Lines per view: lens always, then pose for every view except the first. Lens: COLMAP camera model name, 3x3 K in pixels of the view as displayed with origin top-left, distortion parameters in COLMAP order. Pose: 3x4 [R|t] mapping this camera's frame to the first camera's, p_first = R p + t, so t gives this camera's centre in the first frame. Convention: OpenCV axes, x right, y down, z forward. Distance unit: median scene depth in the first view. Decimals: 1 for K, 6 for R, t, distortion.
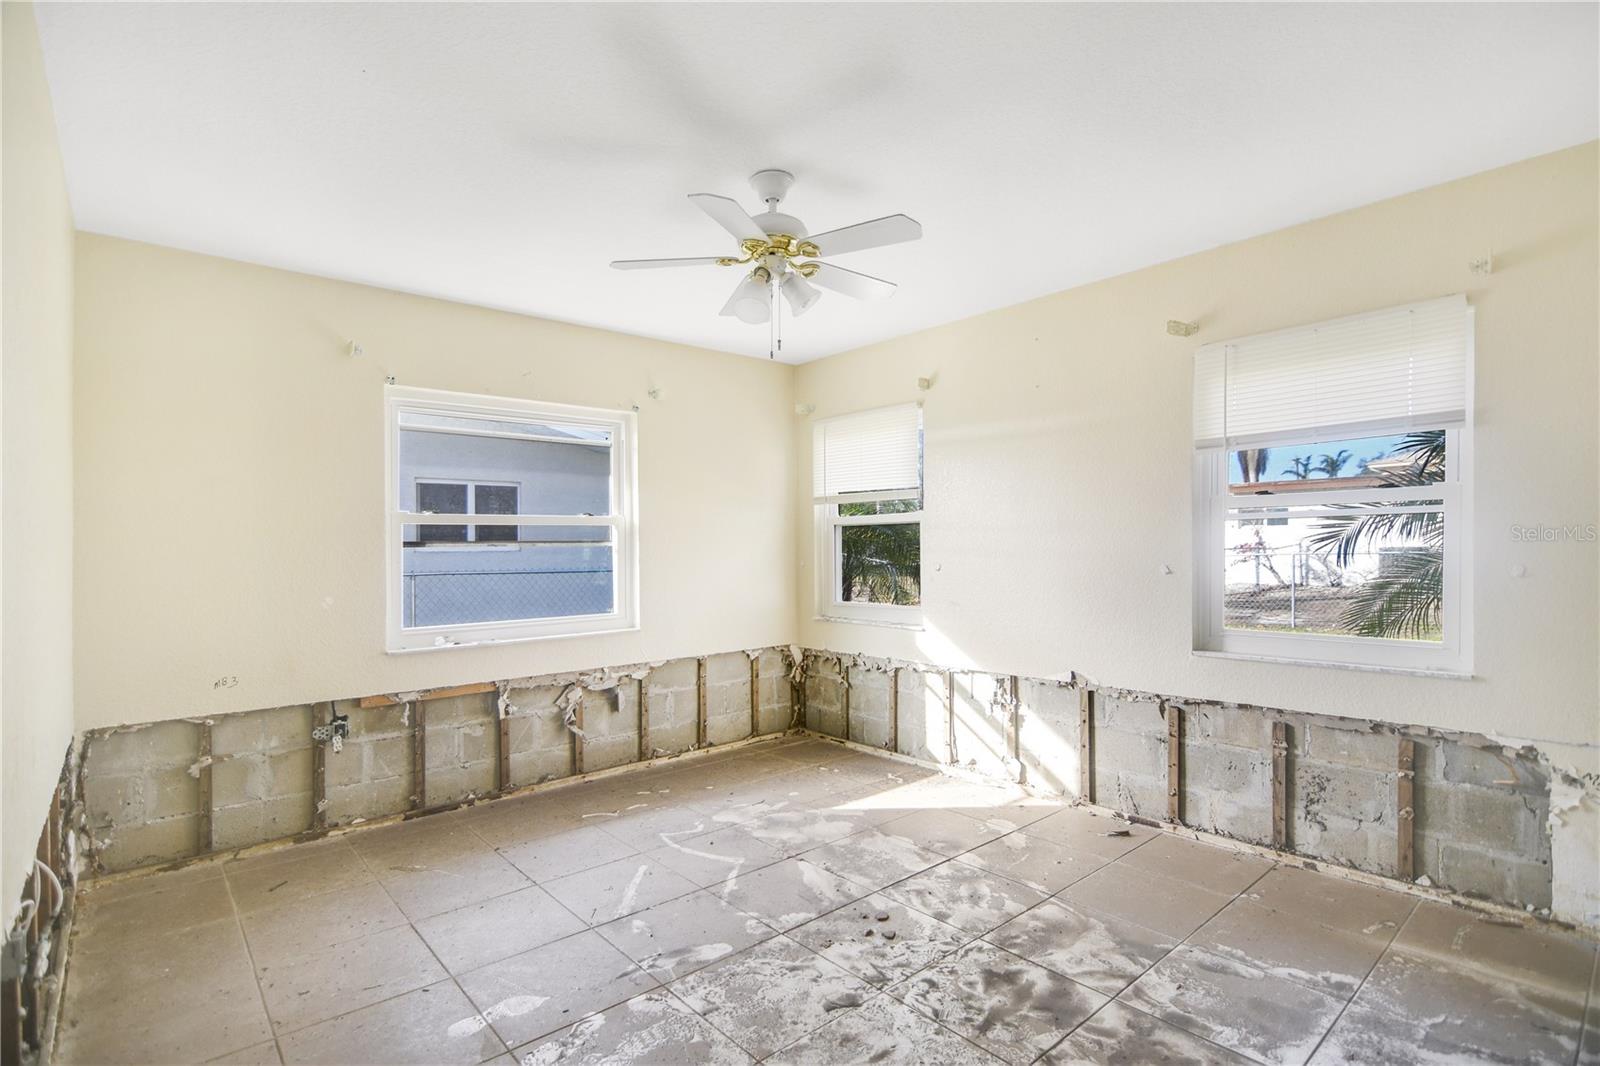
lens RADIAL K [[776.3, 0, 797.1], [0, 776.3, 542.5], [0, 0, 1]] dist [-0.004556, -0.014176]
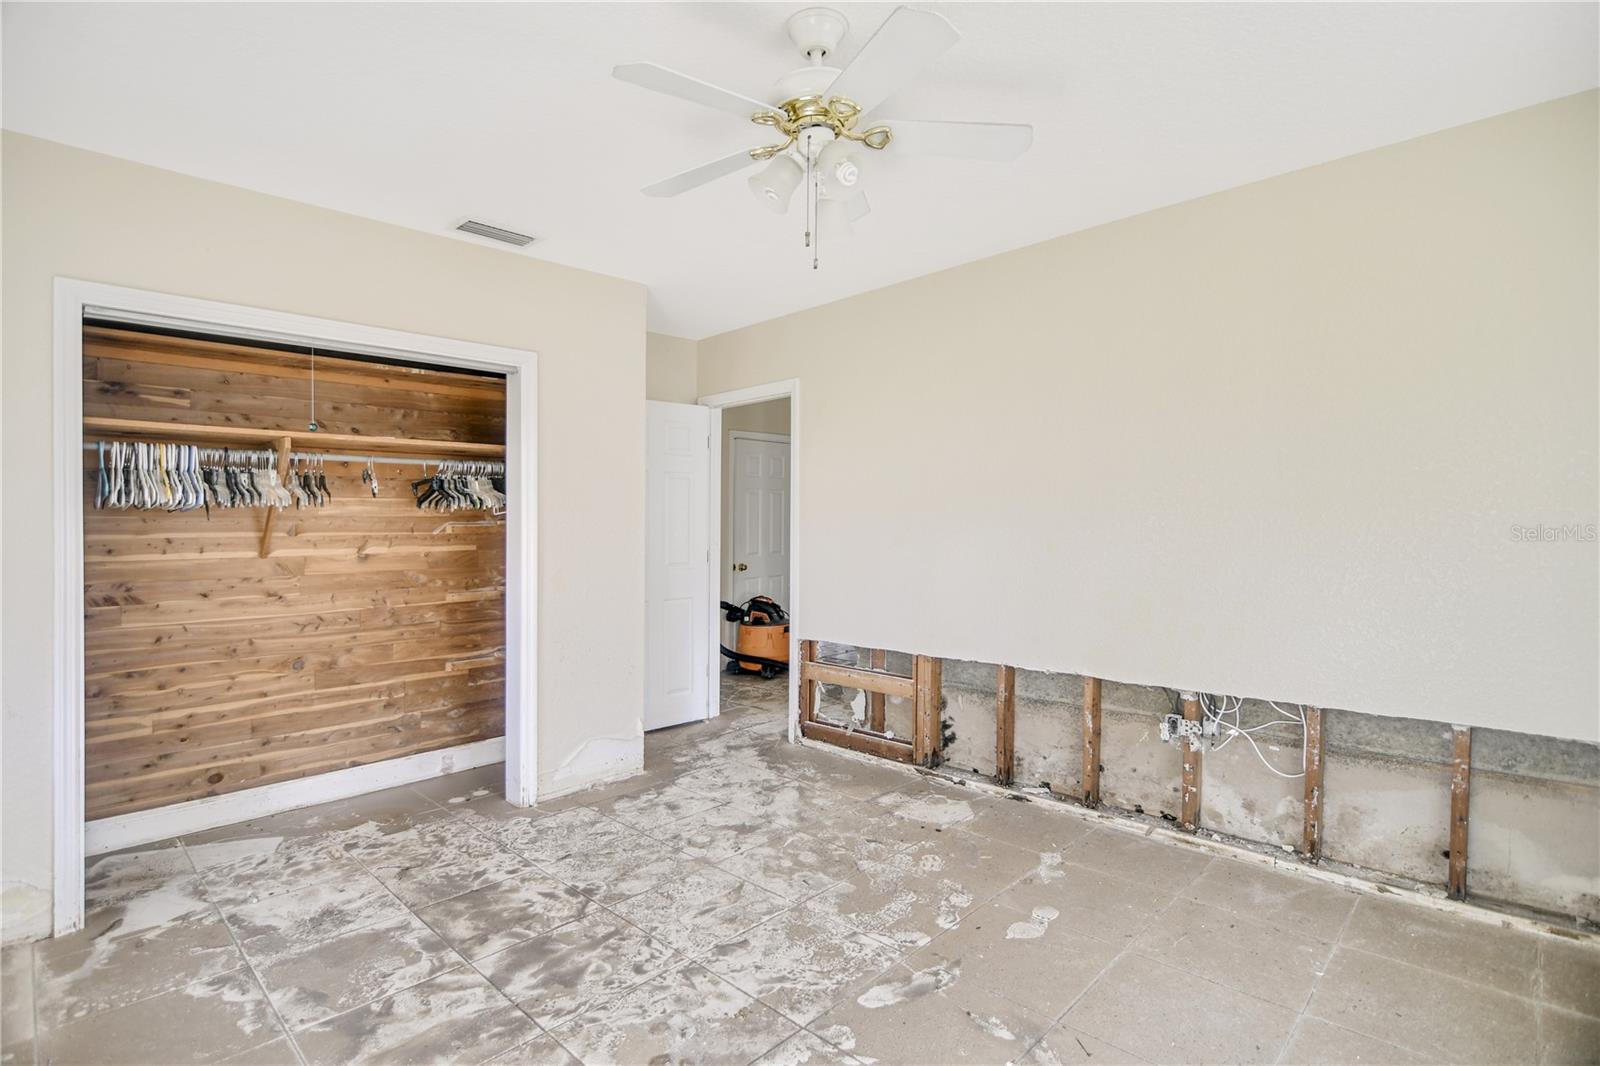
lens RADIAL K [[776.3, 0, 797.1], [0, 776.3, 542.5], [0, 0, 1]] dist [-0.004556, -0.014176]
pose [[-0.996524, 0.021976, -0.080357, 0.041465], [0.021584, 0.999751, 0.005741, 0.029073], [0.080463, 0.003987, -0.996750, 2.023922]]
